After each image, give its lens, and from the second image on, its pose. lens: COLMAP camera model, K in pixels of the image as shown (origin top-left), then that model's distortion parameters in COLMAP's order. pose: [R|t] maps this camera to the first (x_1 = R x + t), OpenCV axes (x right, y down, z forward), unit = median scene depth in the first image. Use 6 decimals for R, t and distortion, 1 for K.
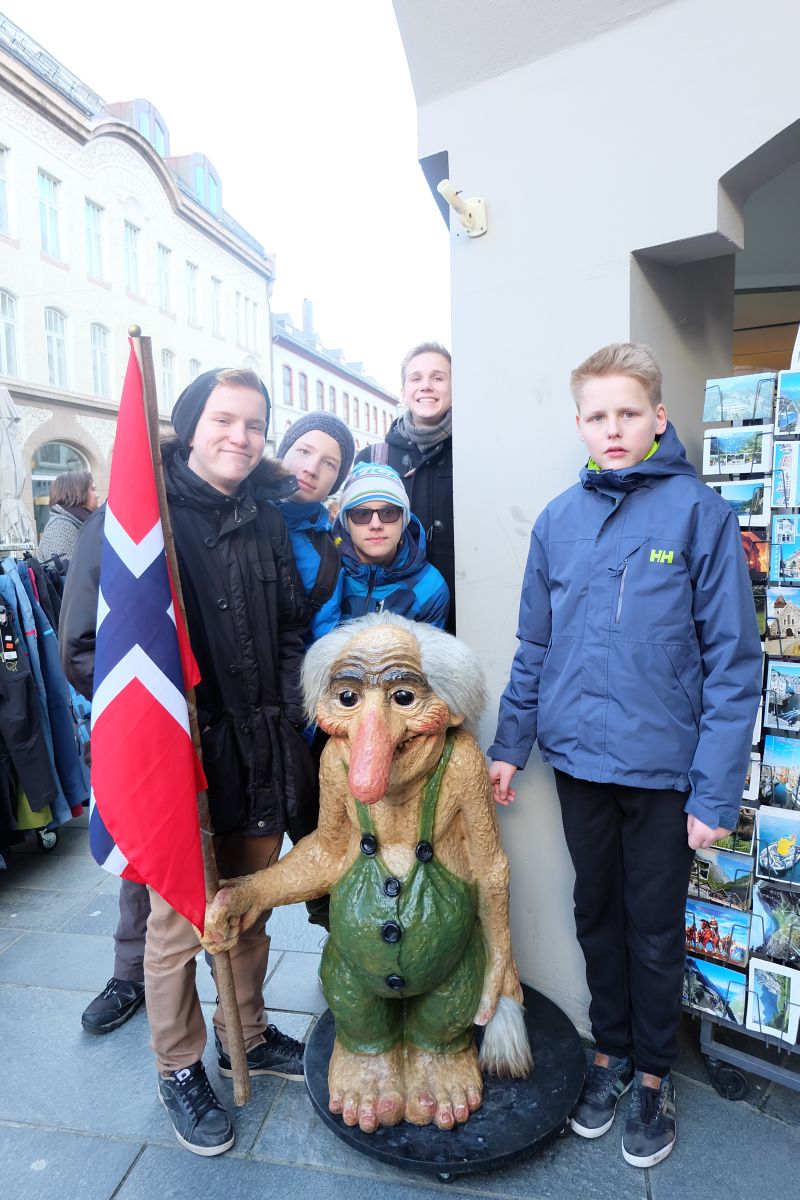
lens RADIAL K [[817.8, 0, 400.0], [0, 817.8, 600.0], [0, 0, 1]] dist [-0.097618, 0.073105]
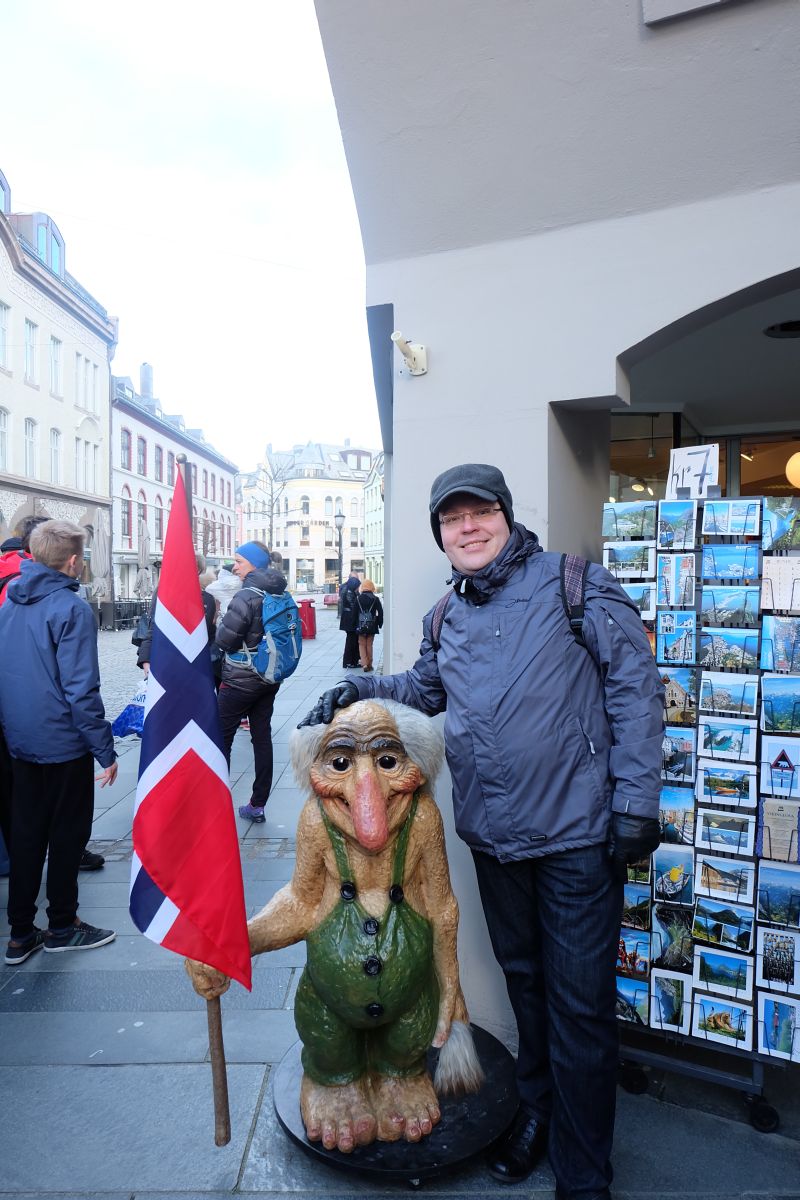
lens RADIAL K [[830.6, 0, 402.4], [0, 830.6, 579.6], [0, 0, 1]] dist [-0.111664, 0.071315]
pose [[0.977484, 0.021046, 0.209956, -0.212818], [0.001704, 0.994194, -0.107592, -0.015435], [-0.211002, 0.105527, 0.971773, -0.197300]]
